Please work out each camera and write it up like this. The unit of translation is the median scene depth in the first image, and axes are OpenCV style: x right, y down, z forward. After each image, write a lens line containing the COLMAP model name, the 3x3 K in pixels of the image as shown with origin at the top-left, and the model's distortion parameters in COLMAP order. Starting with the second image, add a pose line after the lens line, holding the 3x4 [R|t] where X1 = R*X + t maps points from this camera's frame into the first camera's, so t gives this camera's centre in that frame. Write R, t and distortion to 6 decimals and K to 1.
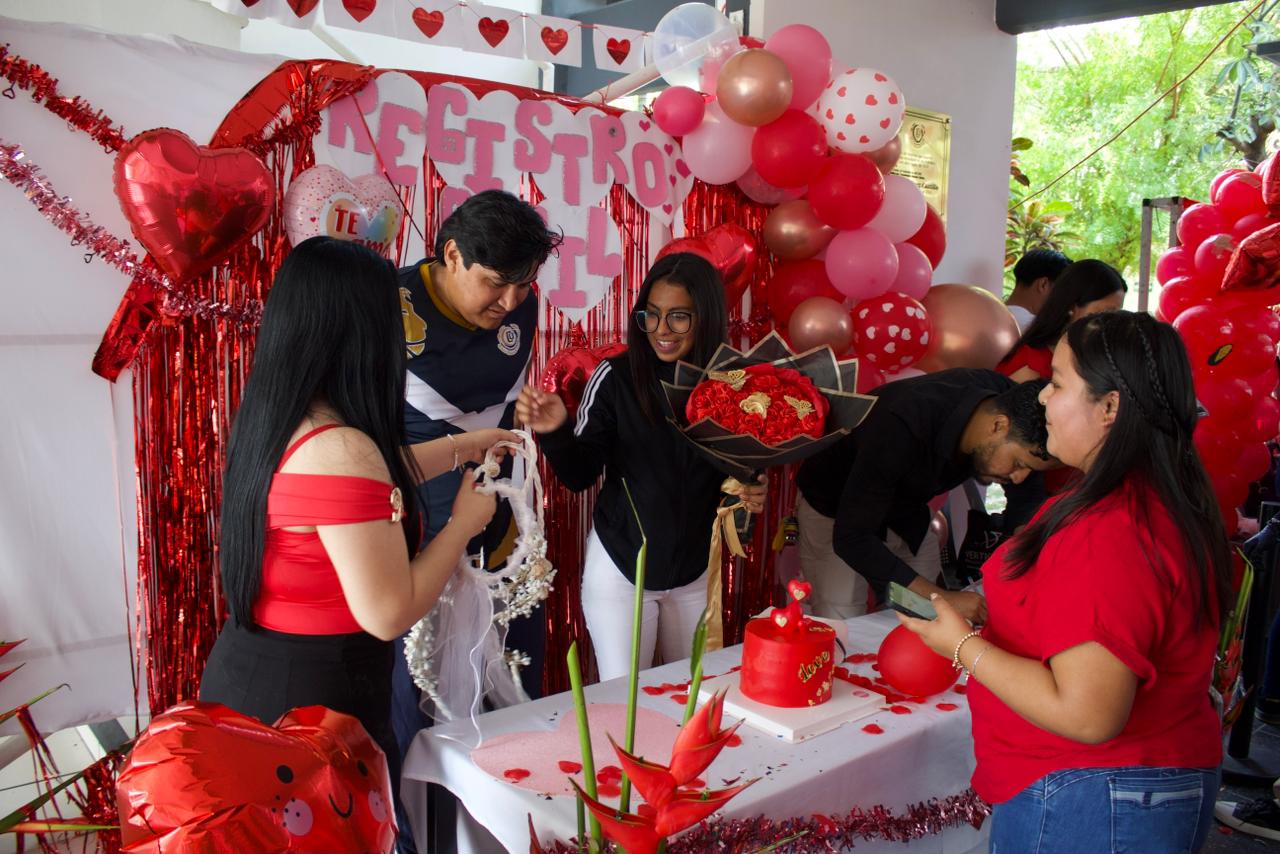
lens RADIAL K [[1057.7, 0, 634.2], [0, 1057.7, 423.7], [0, 0, 1]] dist [-0.164186, 0.140145]
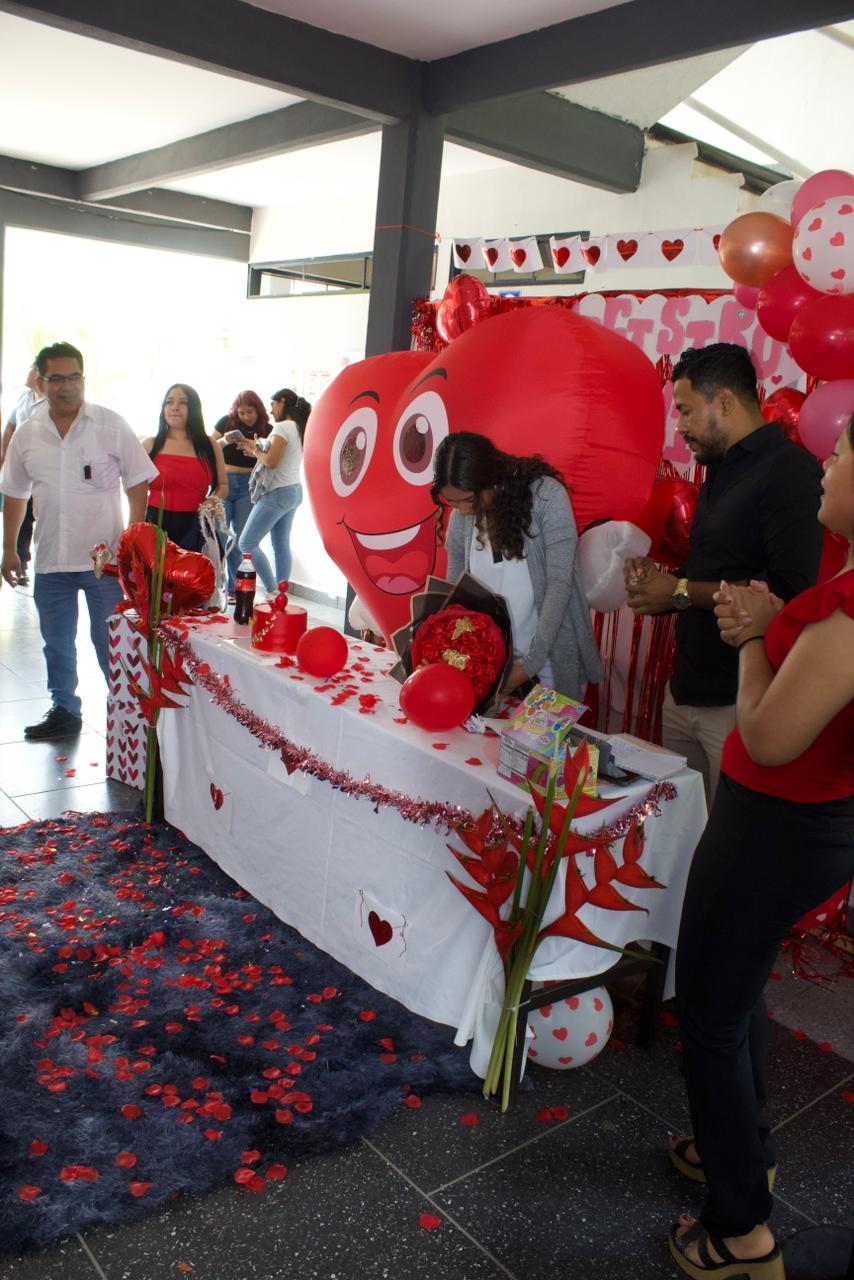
lens RADIAL K [[1066.8, 0, 427.4], [0, 1066.8, 643.0], [0, 0, 1]] dist [-0.166526, 0.146559]
pose [[0.017260, 0.183926, -0.982788, 0.815925], [-0.218458, 0.959880, 0.175802, -0.042946], [0.975694, 0.211663, 0.056748, 0.483004]]
